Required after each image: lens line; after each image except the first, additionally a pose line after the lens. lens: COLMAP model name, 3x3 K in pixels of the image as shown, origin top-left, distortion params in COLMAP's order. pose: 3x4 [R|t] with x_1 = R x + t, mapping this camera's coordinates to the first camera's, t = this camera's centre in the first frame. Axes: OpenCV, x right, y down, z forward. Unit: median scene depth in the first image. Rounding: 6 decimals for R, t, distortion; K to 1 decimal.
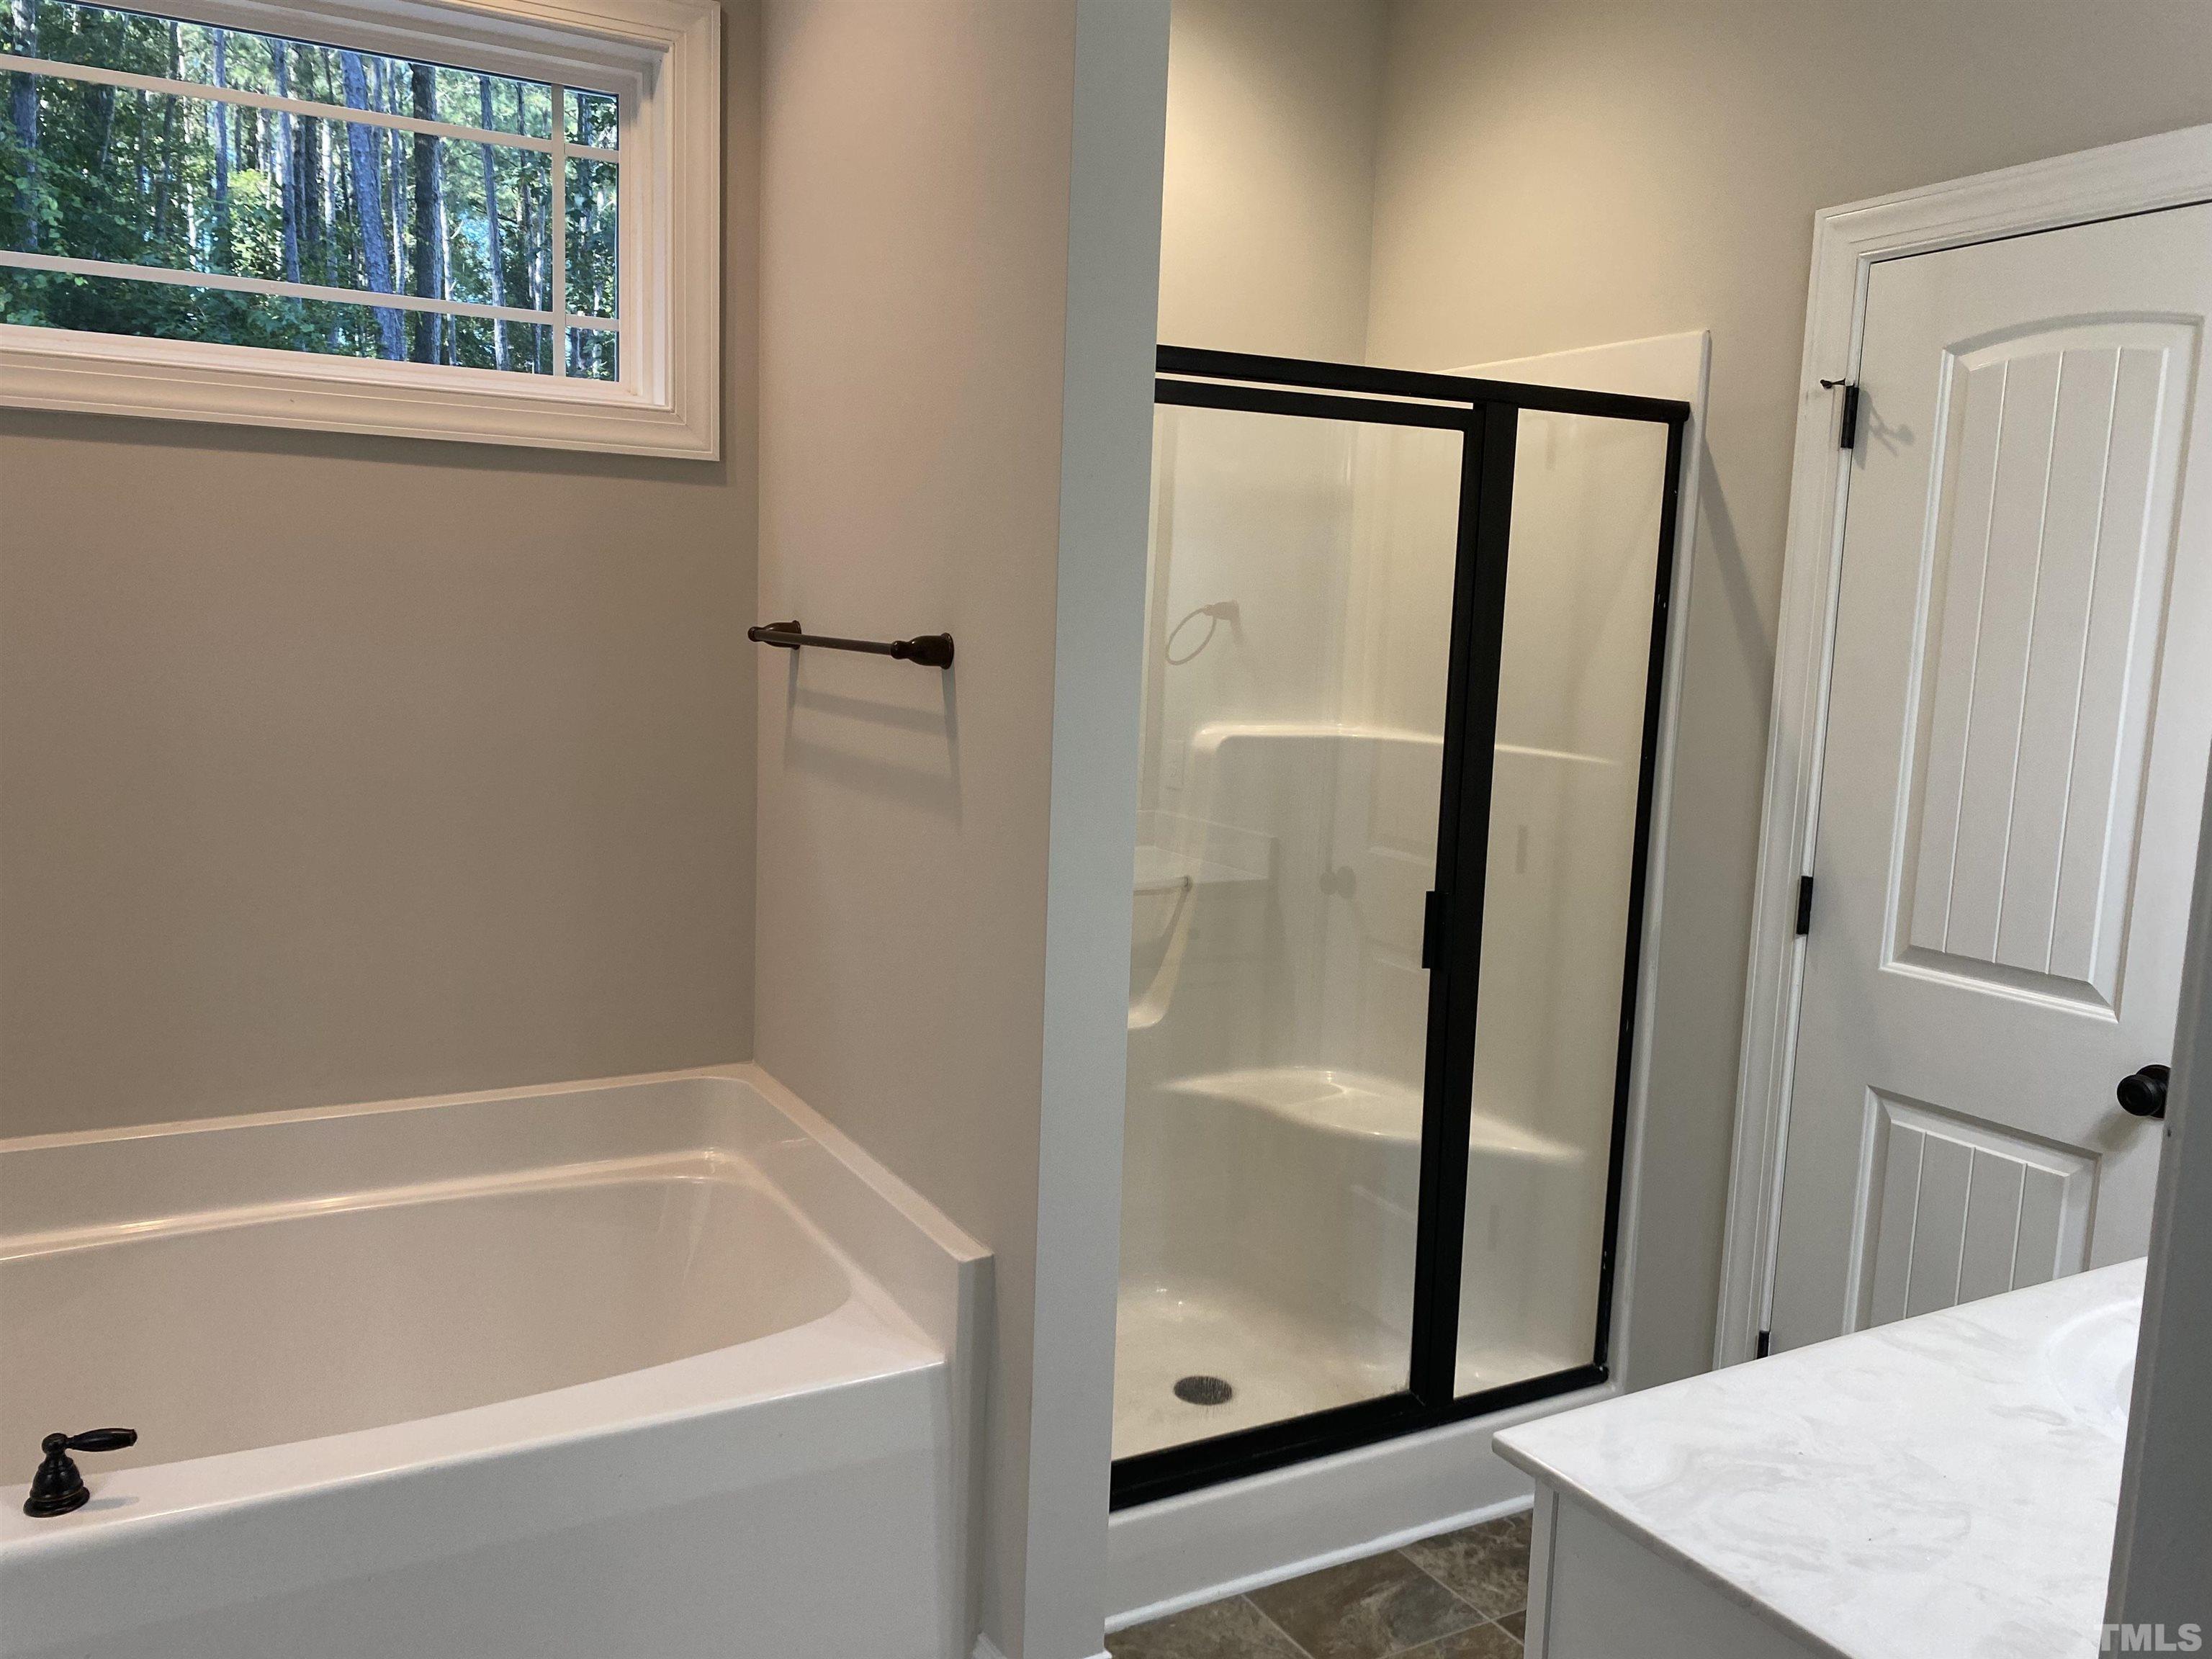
lens RADIAL K [[1711.3, 0, 1097.4], [0, 1711.3, 835.1], [0, 0, 1]] dist [-0.001839, 0.011941]
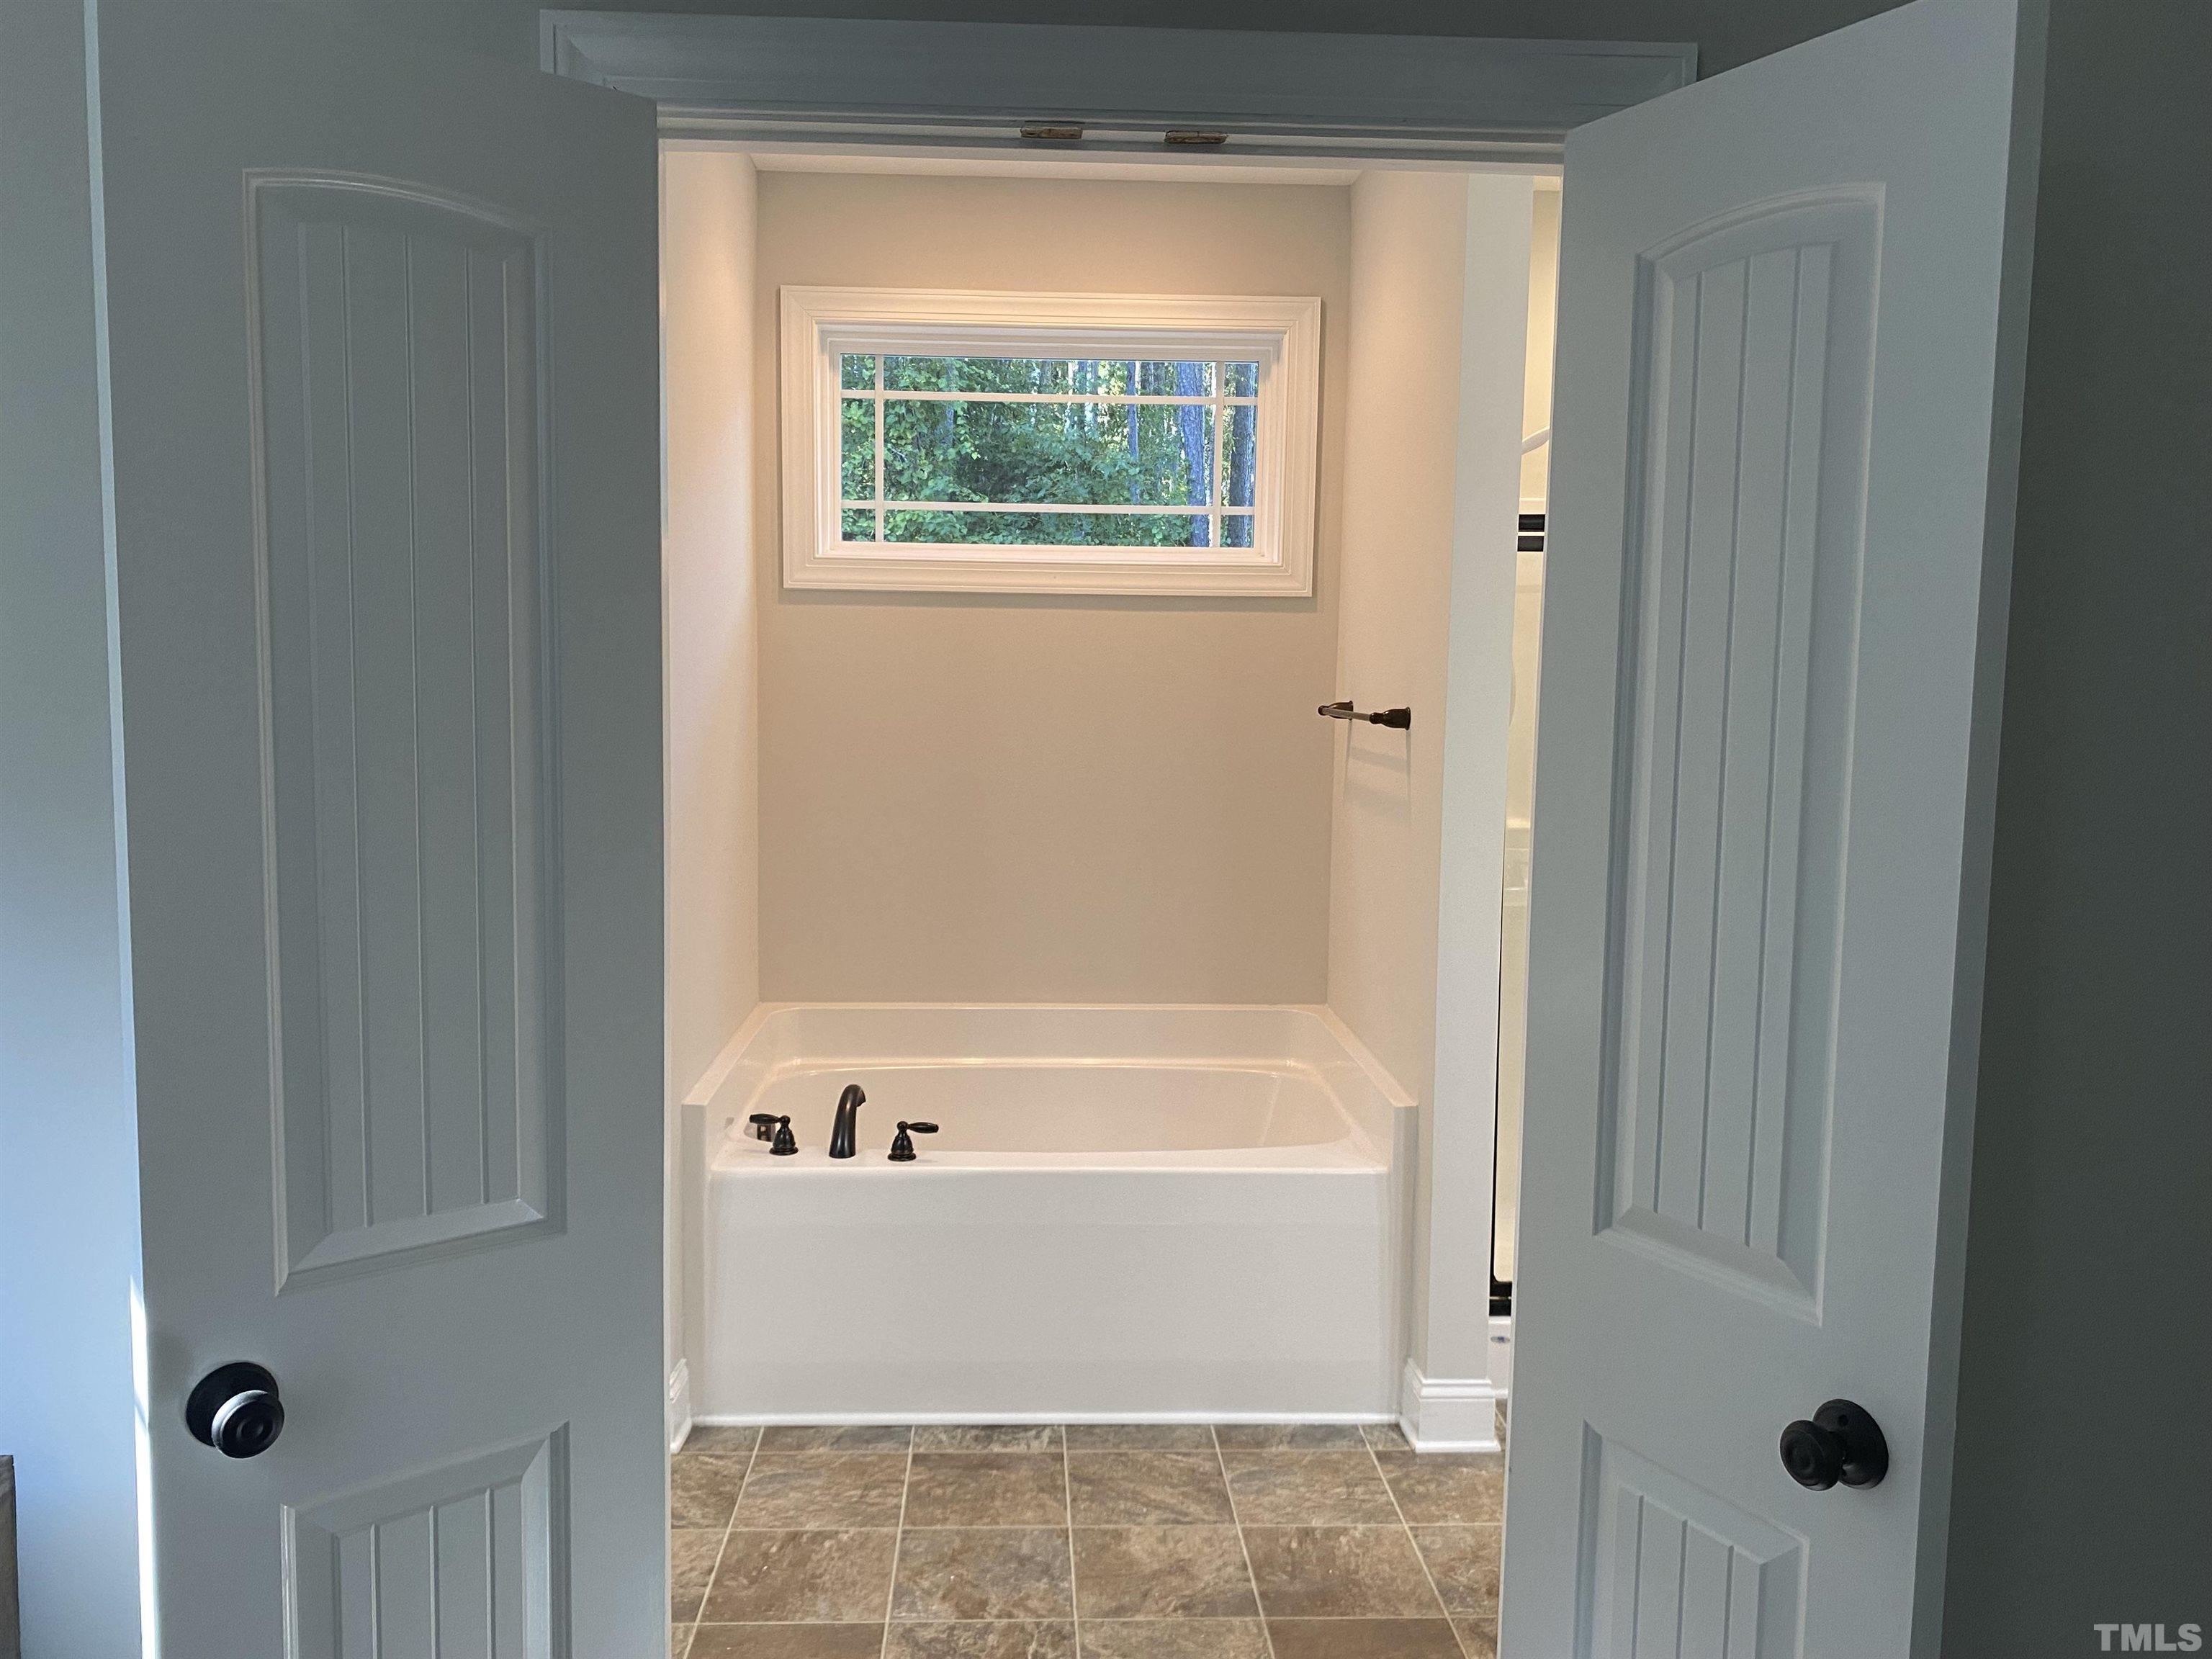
lens RADIAL K [[1711.3, 0, 1097.4], [0, 1711.3, 835.1], [0, 0, 1]] dist [-0.001839, 0.011941]
pose [[0.895214, 0.021467, -0.445120, 0.298734], [-0.042883, 0.998354, -0.038096, 0.059211], [0.443569, 0.053192, 0.894660, -0.438565]]
